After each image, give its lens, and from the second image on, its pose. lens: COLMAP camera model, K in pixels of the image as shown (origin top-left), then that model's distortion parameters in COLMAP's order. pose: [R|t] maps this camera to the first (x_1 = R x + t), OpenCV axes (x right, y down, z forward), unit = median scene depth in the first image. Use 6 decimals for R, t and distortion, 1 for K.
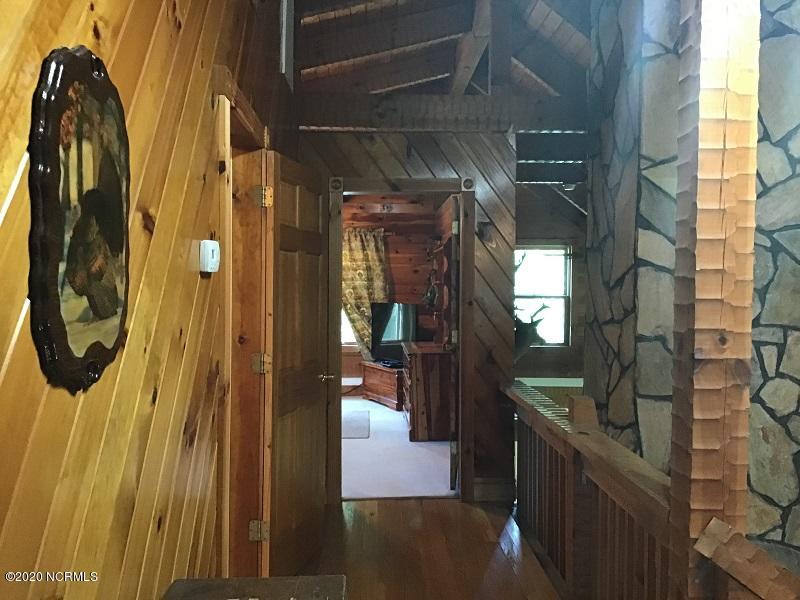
lens RADIAL K [[731.1, 0, 400.2], [0, 731.1, 299.4], [0, 0, 1]] dist [0.073604, 0.000000]
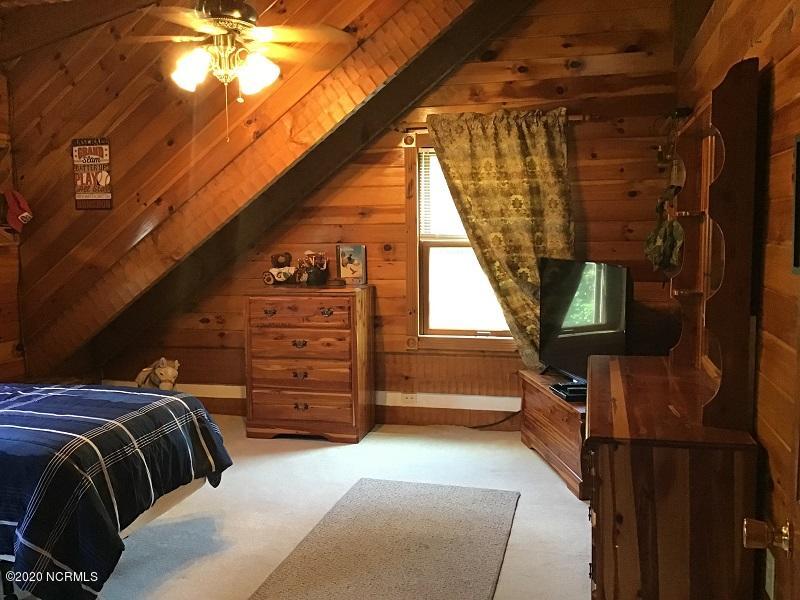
lens RADIAL K [[731.1, 0, 399.7], [0, 731.1, 303.8], [0, 0, 1]] dist [0.073604, 0.000000]
pose [[0.955802, 0.017158, -0.293510, 0.018672], [0.012194, 0.995123, 0.097881, -0.015144], [0.293758, -0.097134, 0.950932, 0.477027]]
